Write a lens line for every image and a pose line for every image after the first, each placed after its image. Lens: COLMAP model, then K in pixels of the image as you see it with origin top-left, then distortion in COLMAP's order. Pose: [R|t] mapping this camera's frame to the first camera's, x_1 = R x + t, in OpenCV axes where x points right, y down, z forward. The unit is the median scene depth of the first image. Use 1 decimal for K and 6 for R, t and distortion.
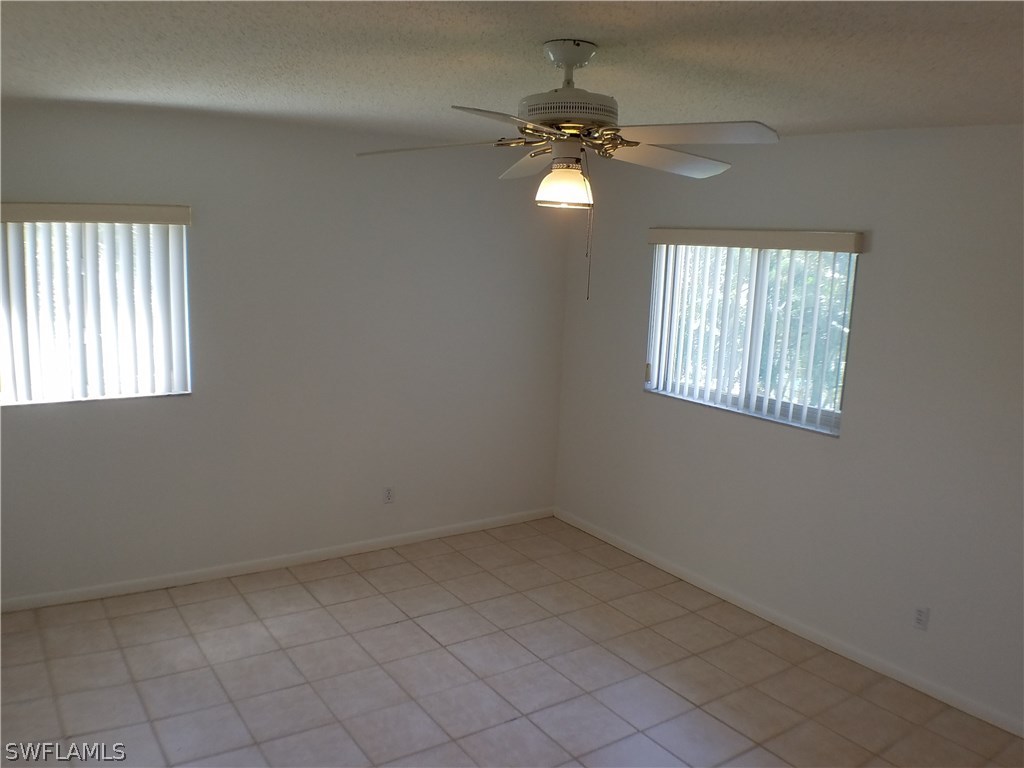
lens RADIAL K [[779.3, 0, 508.6], [0, 779.3, 386.2], [0, 0, 1]] dist [-0.069963, -0.091628]
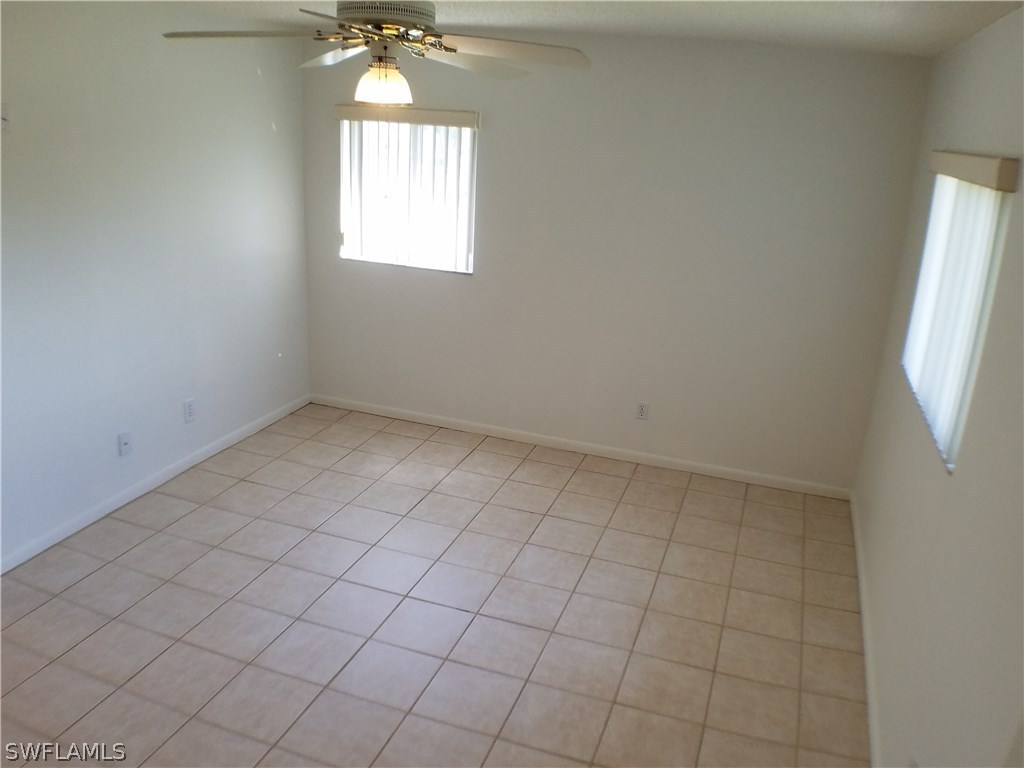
lens RADIAL K [[779.3, 0, 508.6], [0, 779.3, 386.2], [0, 0, 1]] dist [-0.069963, -0.091628]
pose [[0.631550, 0.250434, -0.733776, 0.576882], [-0.176892, 0.967979, 0.178118, -0.048411], [0.754886, 0.017308, 0.655627, 0.267466]]
